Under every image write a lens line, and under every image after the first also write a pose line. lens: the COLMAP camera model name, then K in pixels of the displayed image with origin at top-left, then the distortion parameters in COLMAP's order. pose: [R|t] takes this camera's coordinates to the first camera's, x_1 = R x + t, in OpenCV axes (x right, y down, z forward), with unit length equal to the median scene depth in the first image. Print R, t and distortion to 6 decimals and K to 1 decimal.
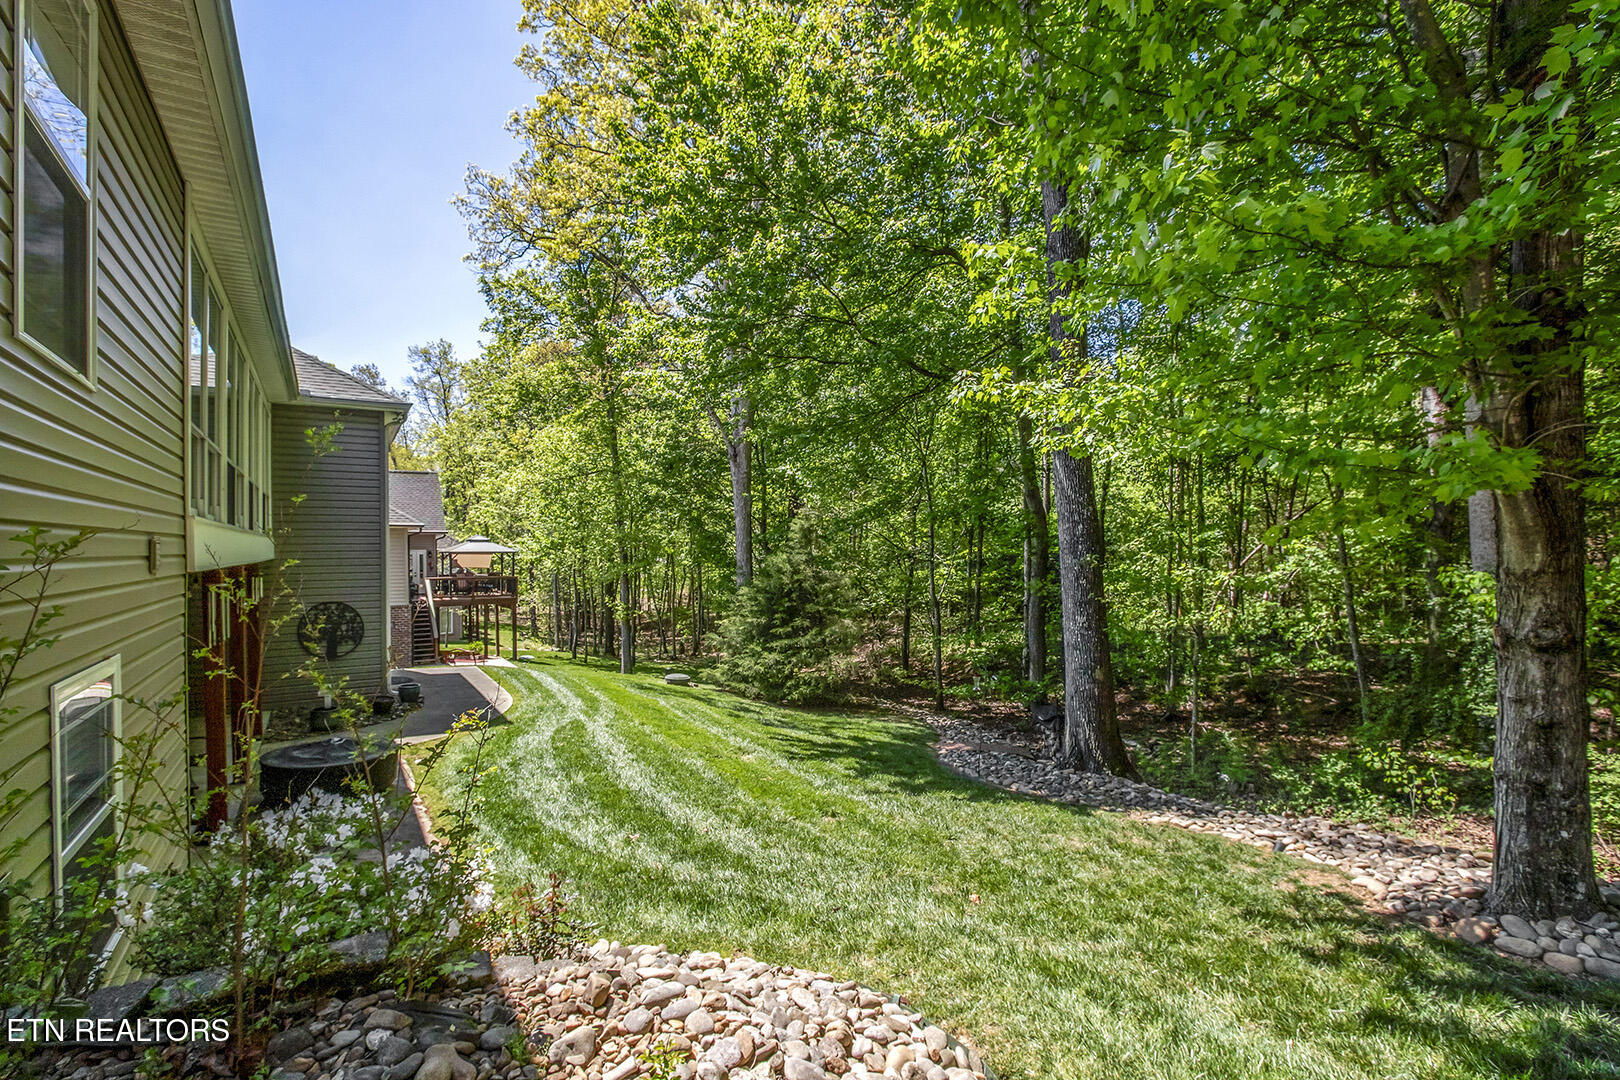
lens RADIAL K [[765.5, 0, 805.4], [0, 765.5, 541.9], [0, 0, 1]] dist [-0.002301, -0.000206]
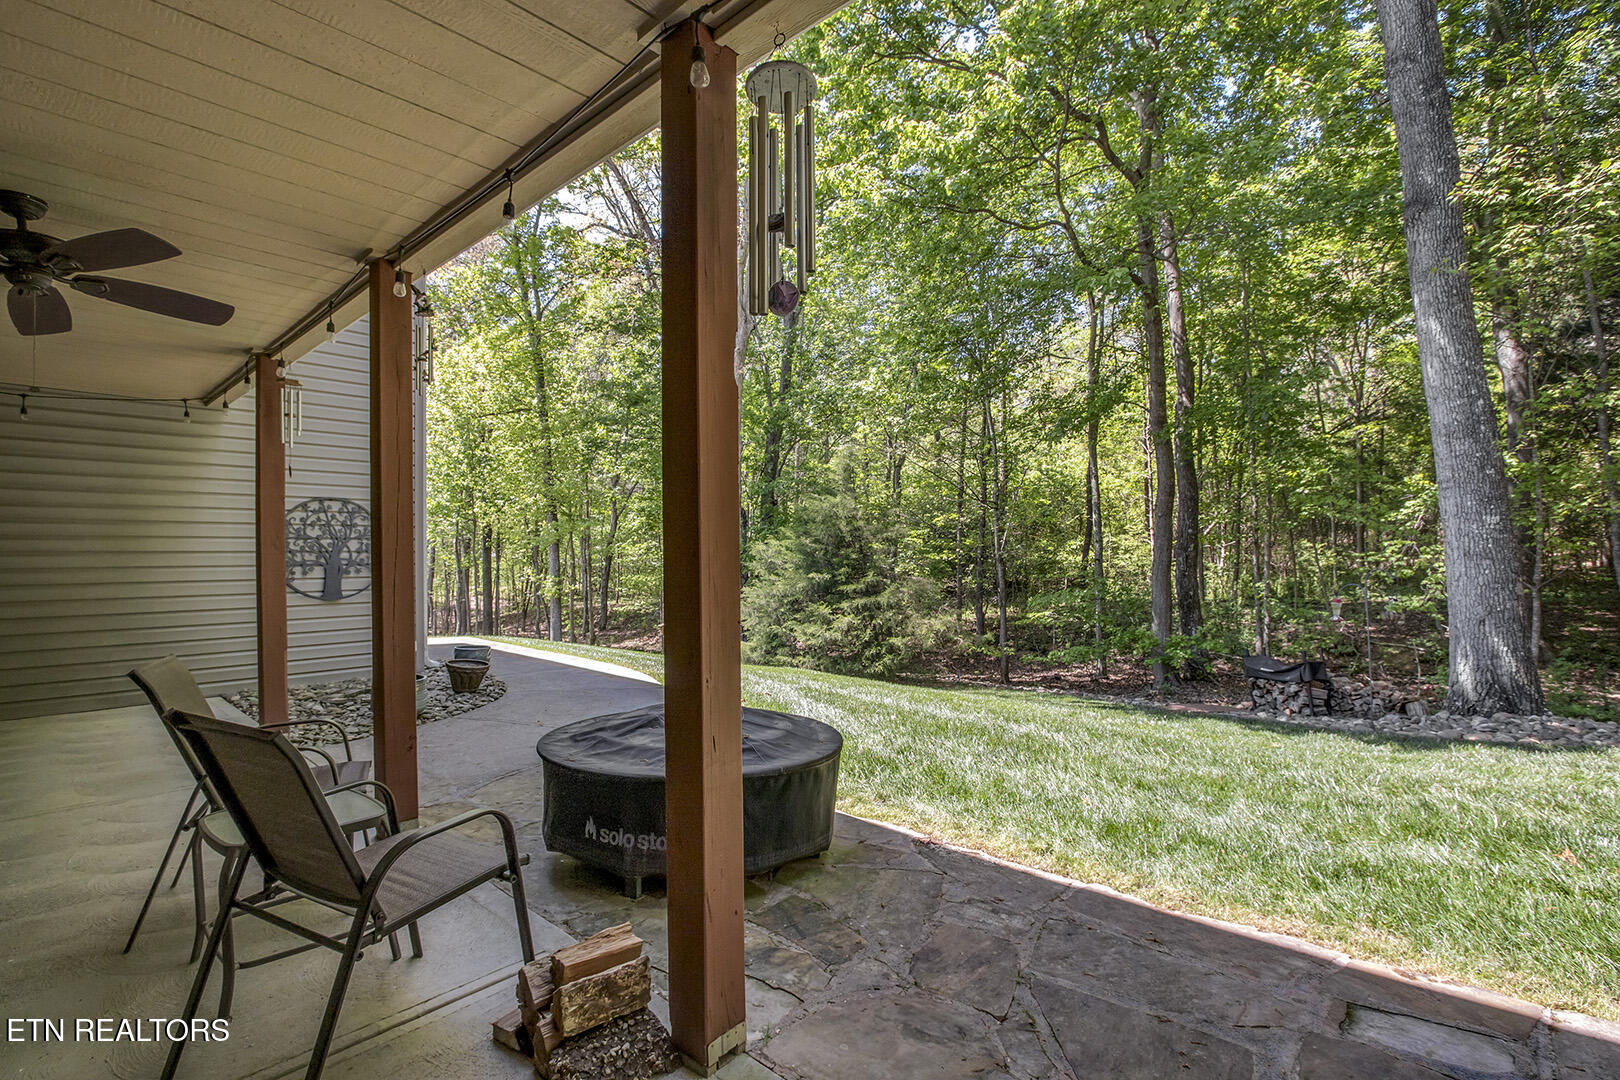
lens RADIAL K [[765.5, 0, 814.9], [0, 765.5, 545.8], [0, 0, 1]] dist [-0.002301, -0.000206]
pose [[0.963143, 0.002720, 0.268974, -0.289881], [-0.002990, 0.999995, 0.000592, 0.074385], [-0.268972, -0.001374, 0.963147, 0.255054]]
